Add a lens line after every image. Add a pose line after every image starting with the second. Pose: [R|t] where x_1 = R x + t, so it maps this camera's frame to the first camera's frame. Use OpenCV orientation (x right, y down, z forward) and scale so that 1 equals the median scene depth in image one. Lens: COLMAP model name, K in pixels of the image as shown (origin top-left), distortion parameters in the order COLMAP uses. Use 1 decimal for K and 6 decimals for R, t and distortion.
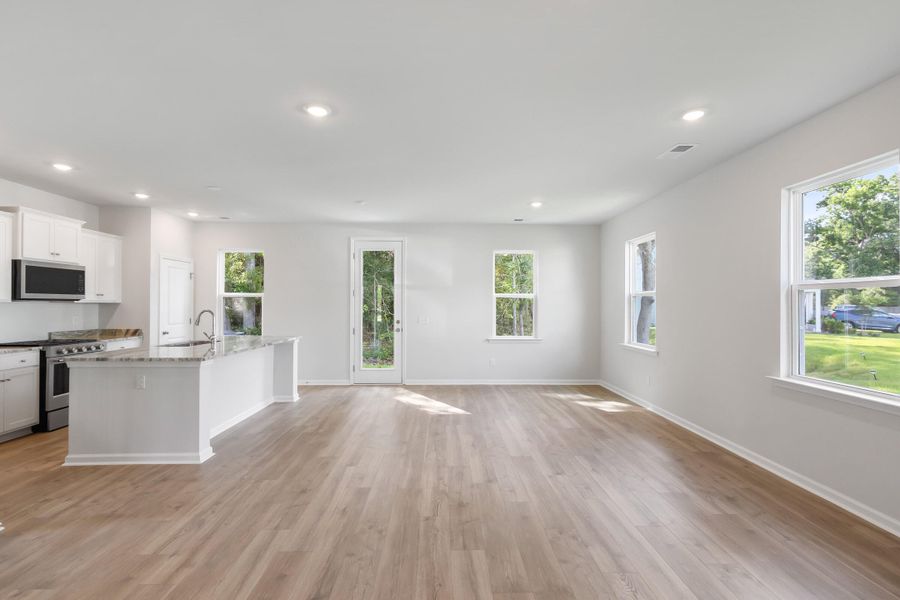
lens RADIAL K [[420.7, 0, 450.3], [0, 420.7, 301.6], [0, 0, 1]] dist [0.010667, -0.001316]
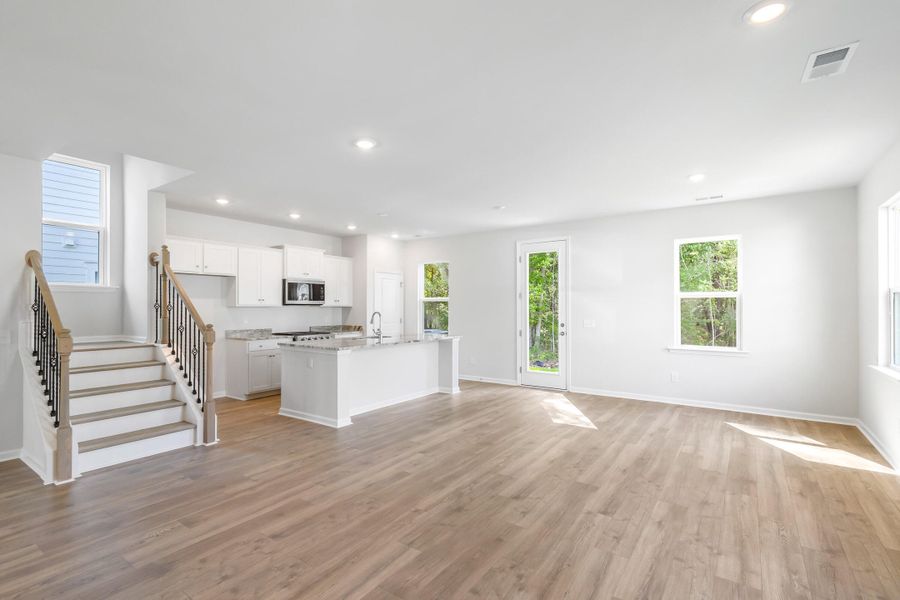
lens RADIAL K [[420.7, 0, 447.8], [0, 420.7, 305.1], [0, 0, 1]] dist [0.010667, -0.001316]
pose [[0.802442, -0.006984, -0.596689, 0.326722], [0.008477, 0.999964, -0.000305, 0.001375], [0.596670, -0.004813, 0.802472, 0.104920]]
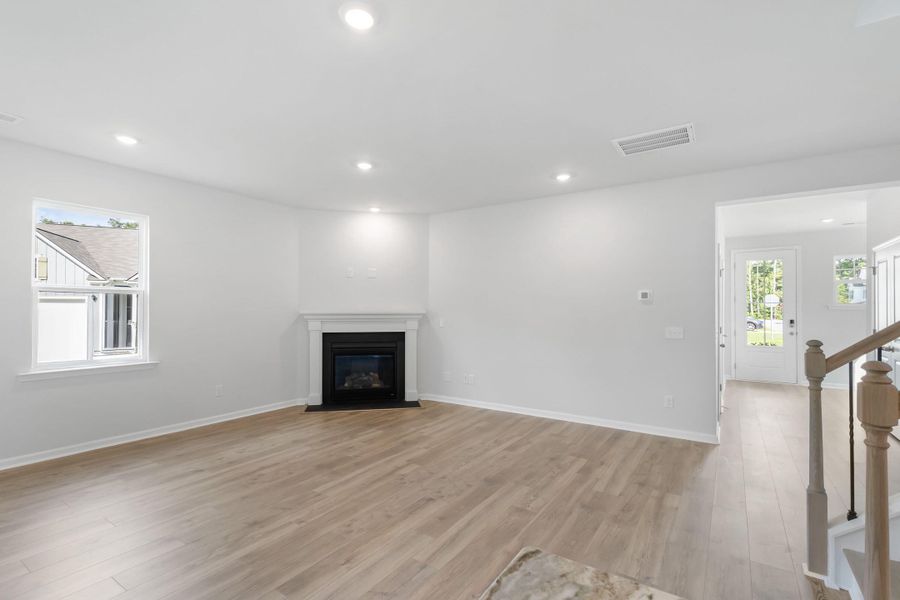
lens RADIAL K [[420.7, 0, 446.3], [0, 420.7, 304.0], [0, 0, 1]] dist [0.010667, -0.001316]
pose [[-0.814097, -0.000321, 0.580729, -0.466238], [-0.009993, 0.999860, -0.013456, 0.005270], [-0.580643, -0.016758, -0.813986, 0.827558]]
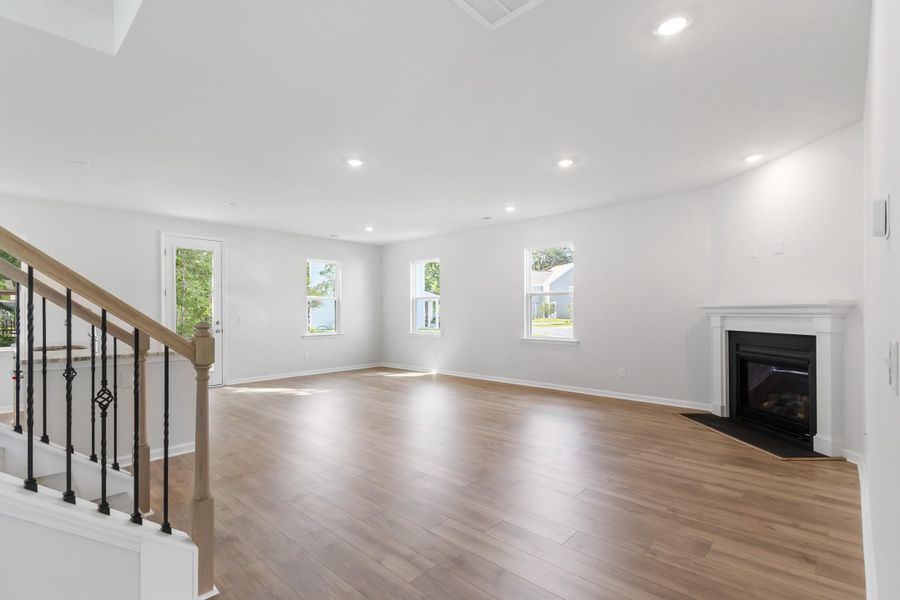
lens RADIAL K [[420.7, 0, 453.8], [0, 420.7, 306.9], [0, 0, 1]] dist [0.010667, -0.001316]
pose [[0.691442, 0.000936, 0.722432, -0.629786], [0.002009, 0.999993, -0.003218, 0.020886], [-0.722429, 0.003676, 0.691435, -0.129607]]
